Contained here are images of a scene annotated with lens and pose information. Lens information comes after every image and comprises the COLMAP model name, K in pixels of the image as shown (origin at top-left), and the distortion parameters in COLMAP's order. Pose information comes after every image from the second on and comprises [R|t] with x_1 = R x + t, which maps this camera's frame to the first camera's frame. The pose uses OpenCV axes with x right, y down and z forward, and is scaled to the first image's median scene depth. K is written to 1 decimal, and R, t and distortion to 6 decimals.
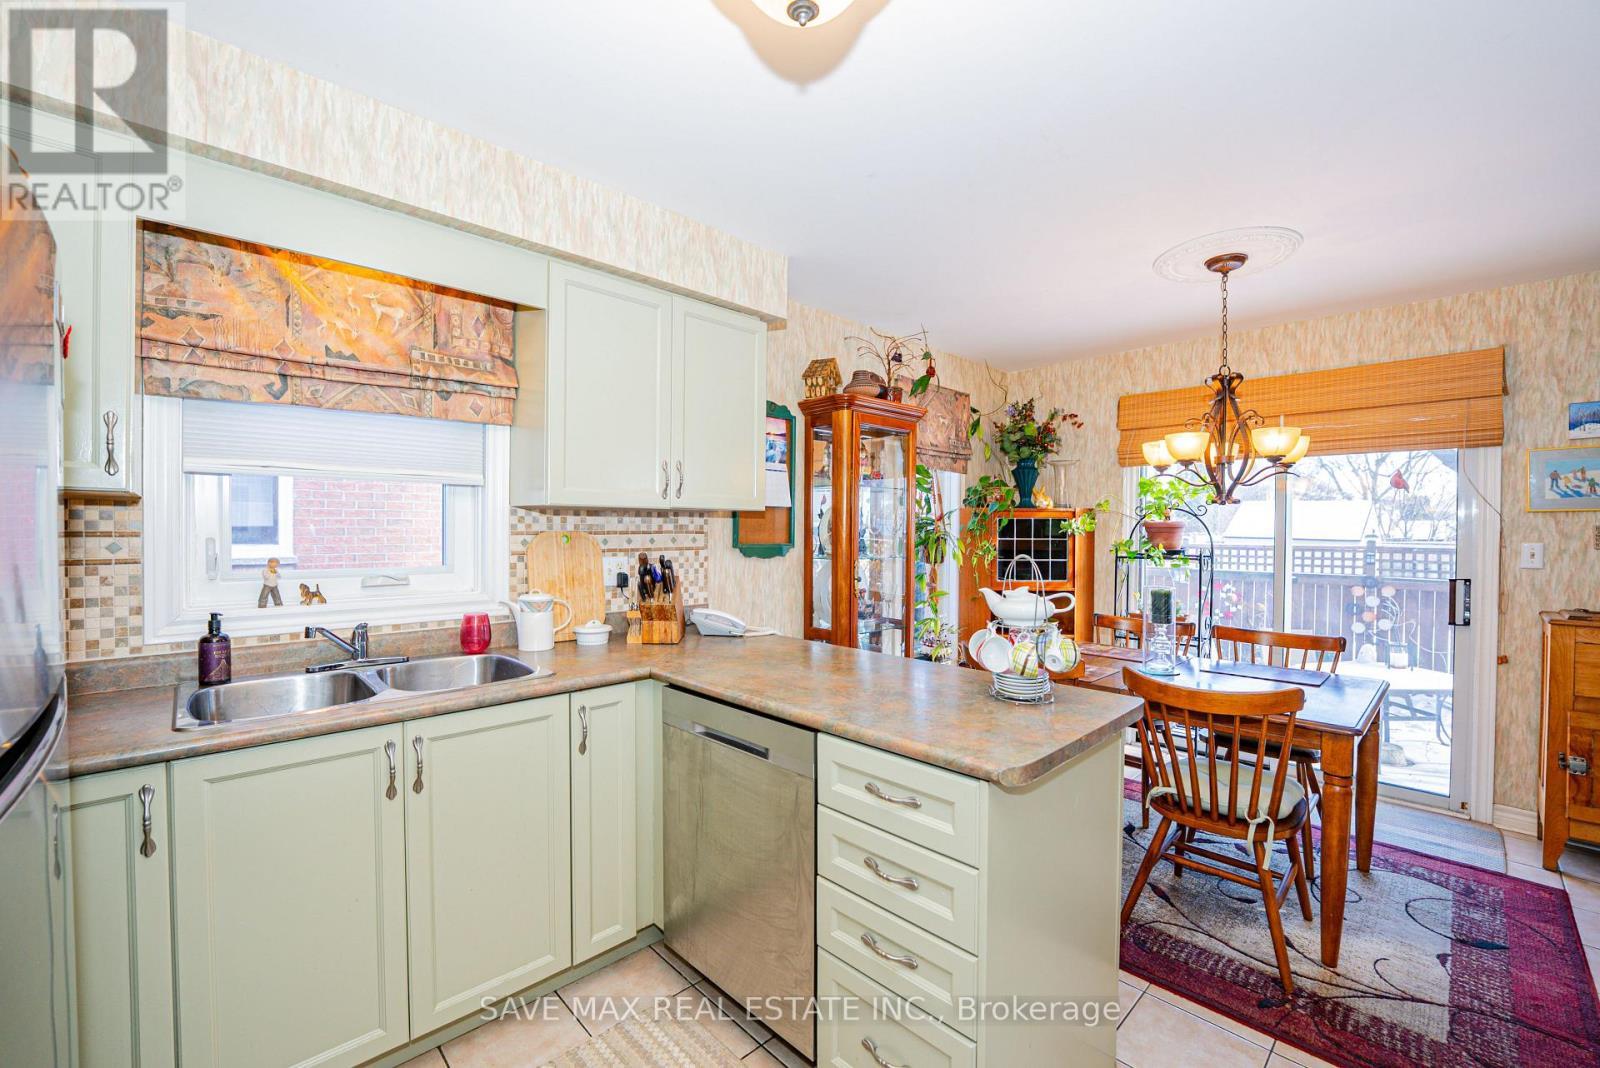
lens RADIAL K [[655.3, 0, 800.0], [0, 655.3, 534.0], [0, 0, 1]] dist [-0.026068, 0.000695]
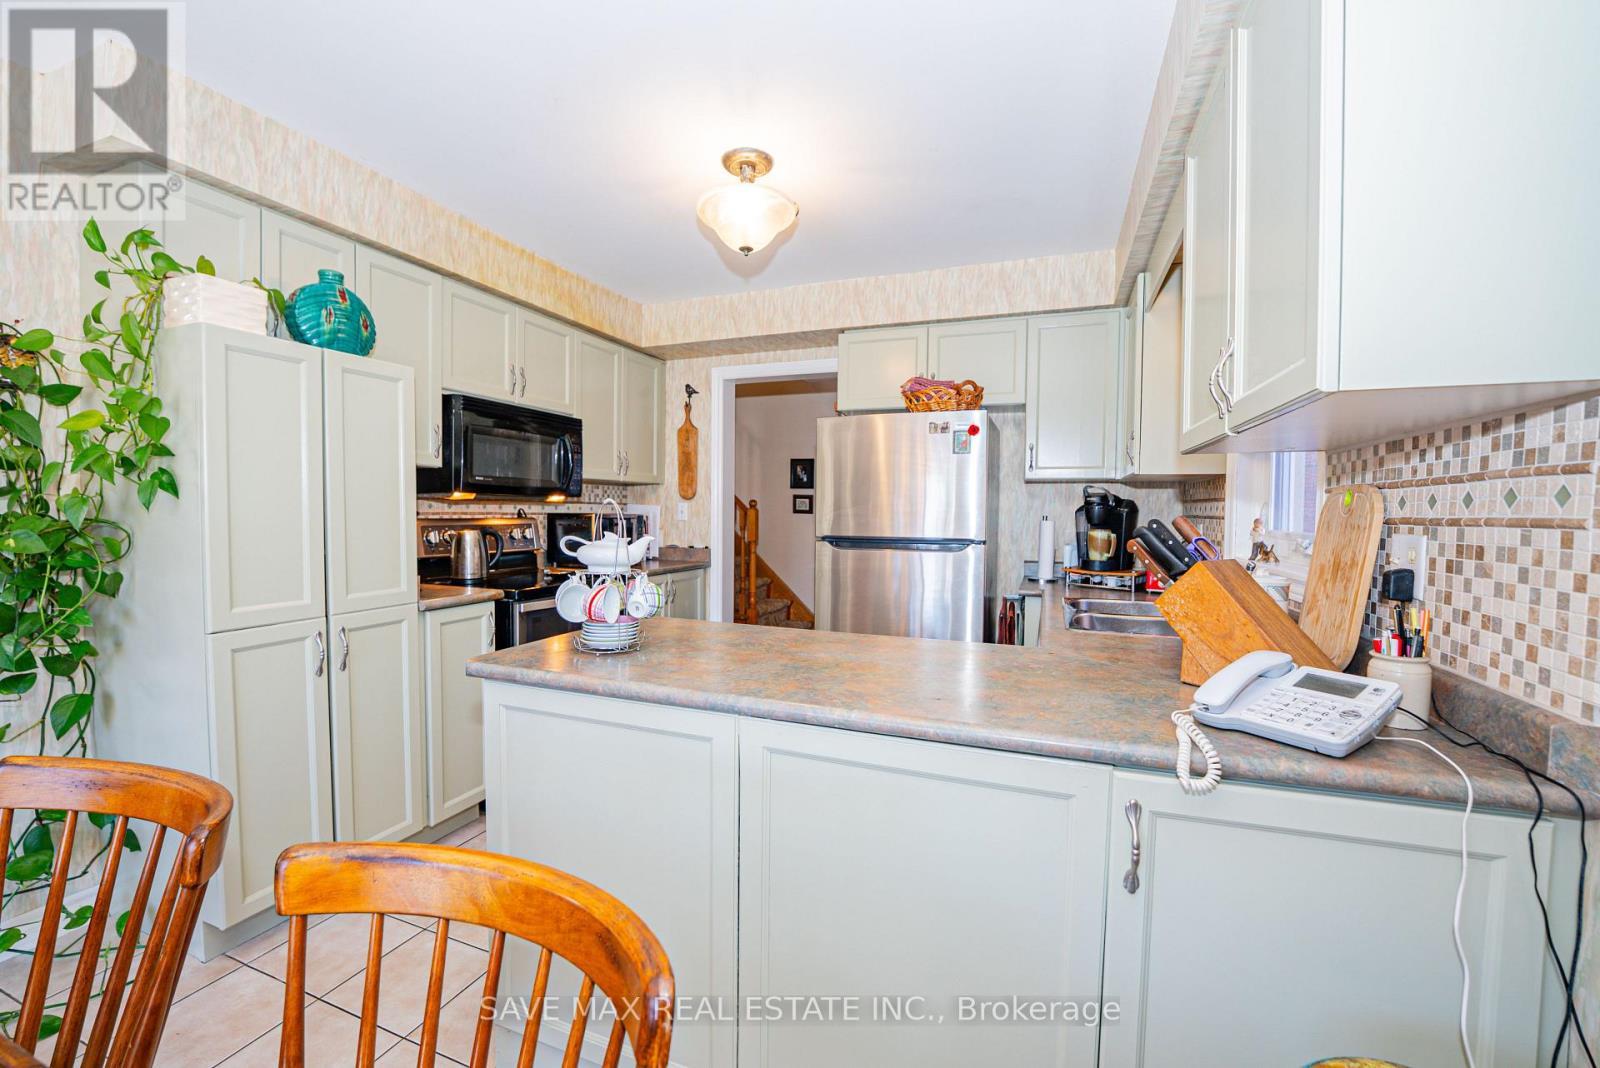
lens RADIAL K [[655.3, 0, 800.0], [0, 655.3, 534.0], [0, 0, 1]] dist [-0.026068, 0.000695]
pose [[-0.906699, 0.000103, -0.421779, 0.307557], [-0.019760, 0.998892, 0.042722, 0.023478], [0.421316, 0.047070, -0.905691, 1.238299]]
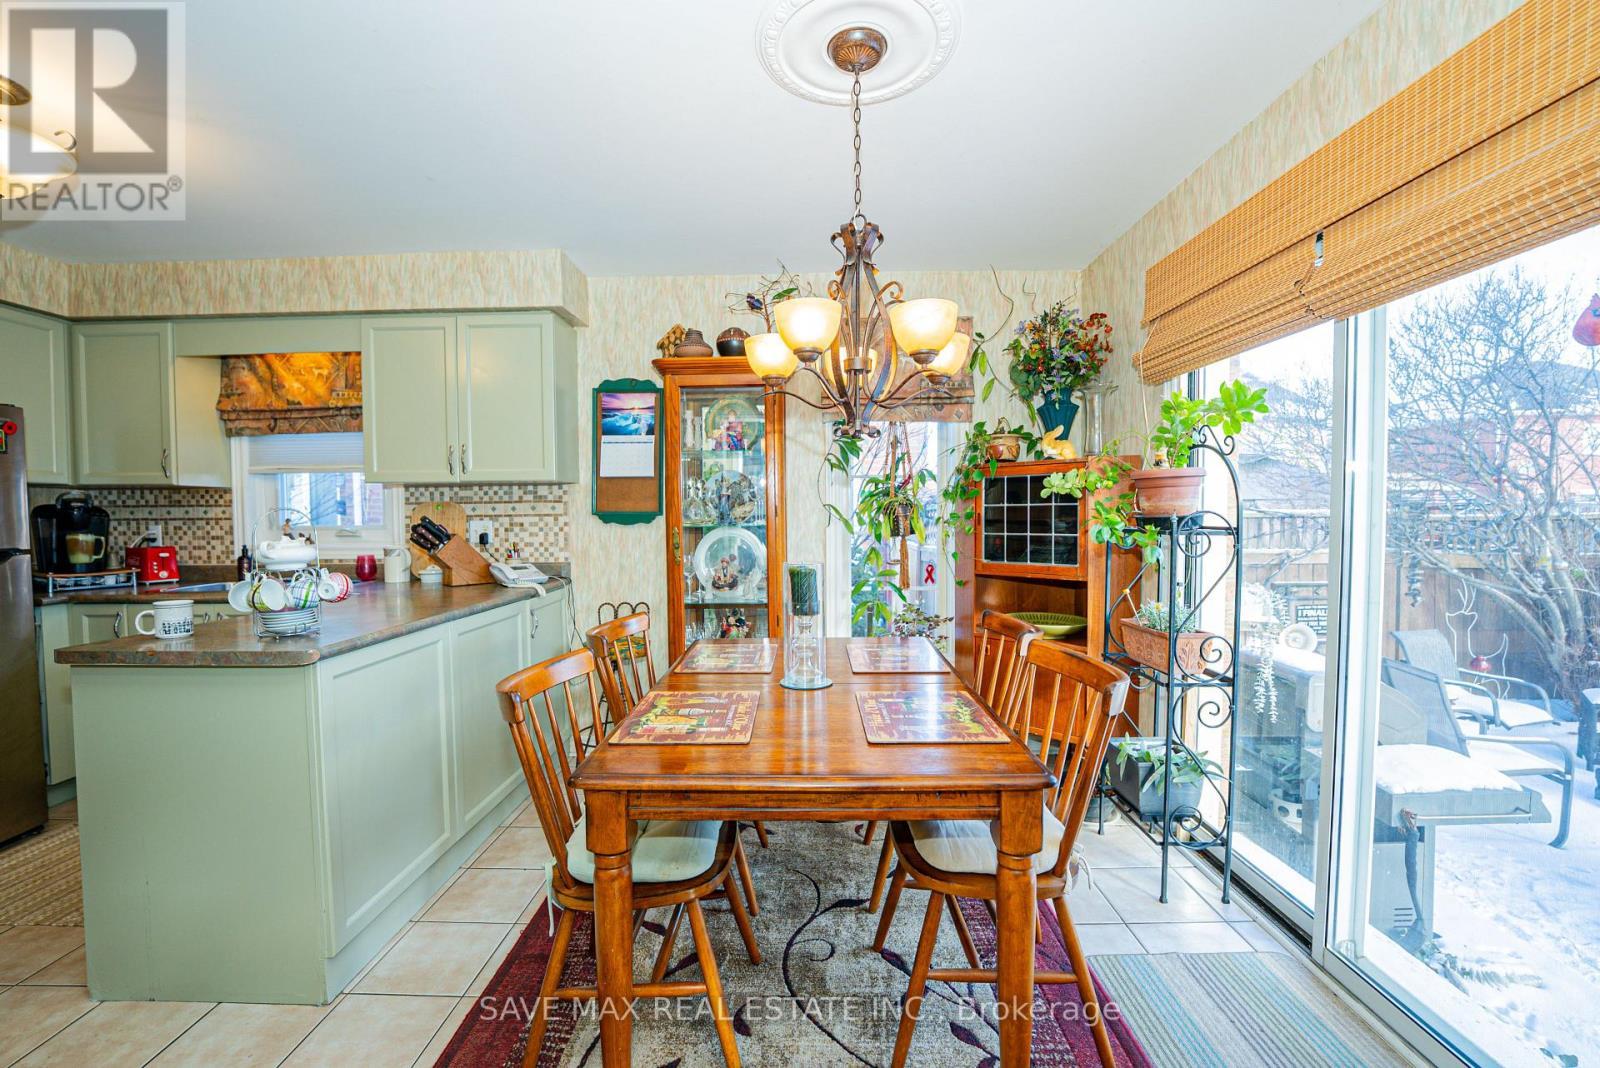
lens RADIAL K [[661.8, 0, 800.0], [0, 661.8, 534.0], [0, 0, 1]] dist [-0.027478, 0.000554]
pose [[0.708652, 0.011596, -0.705463, 1.112325], [0.005857, 0.999734, 0.022317, 0.035858], [0.705534, -0.019946, 0.708395, 0.517866]]
